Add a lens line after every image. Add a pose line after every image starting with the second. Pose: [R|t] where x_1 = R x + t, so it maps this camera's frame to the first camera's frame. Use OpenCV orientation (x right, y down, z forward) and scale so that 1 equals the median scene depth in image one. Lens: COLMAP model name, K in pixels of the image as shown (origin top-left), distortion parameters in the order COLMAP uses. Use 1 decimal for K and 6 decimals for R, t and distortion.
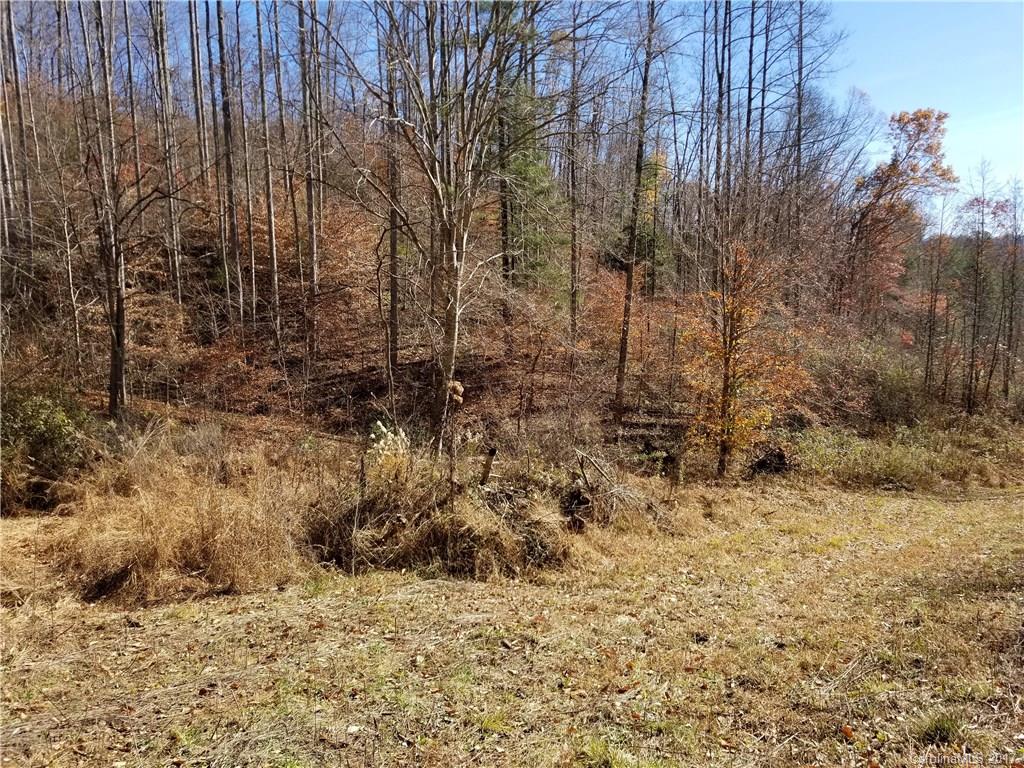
lens RADIAL K [[790.2, 0, 523.9], [0, 790.2, 381.1], [0, 0, 1]] dist [0.071682, -0.120702]
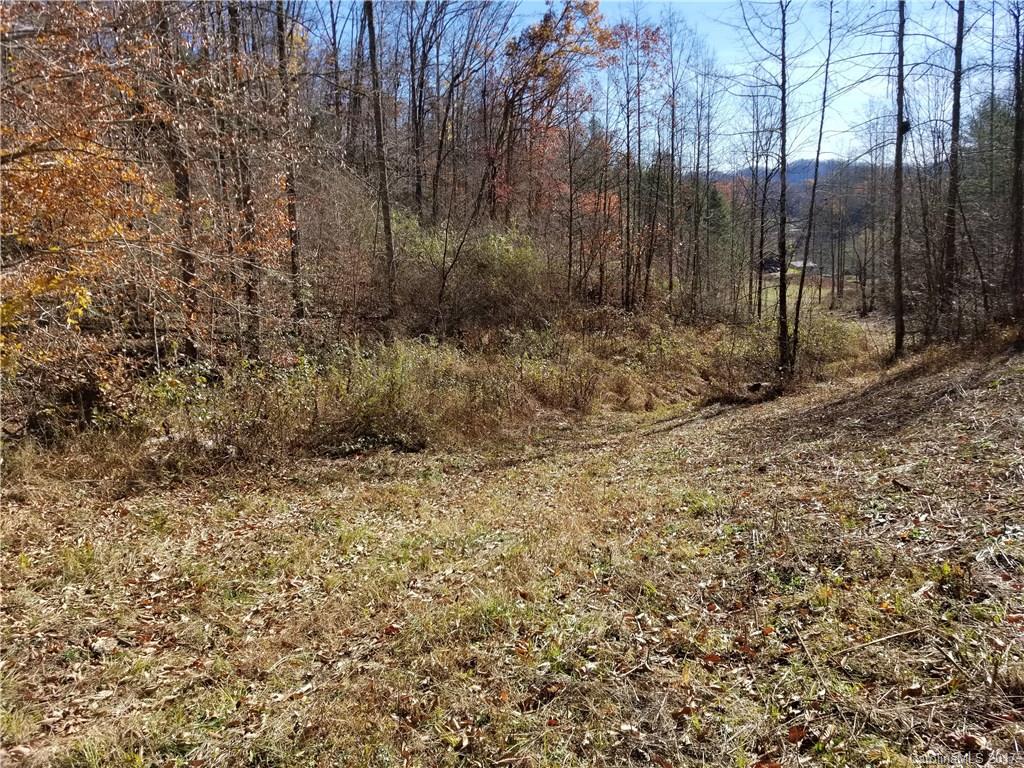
lens RADIAL K [[804.9, 0, 511.1], [0, 804.9, 381.0], [0, 0, 1]] dist [0.062382, -0.121952]
pose [[0.946707, -0.080181, 0.311957, 0.392319], [0.056488, 0.994840, 0.084273, 0.065808], [-0.317104, -0.062160, 0.946351, 0.562018]]
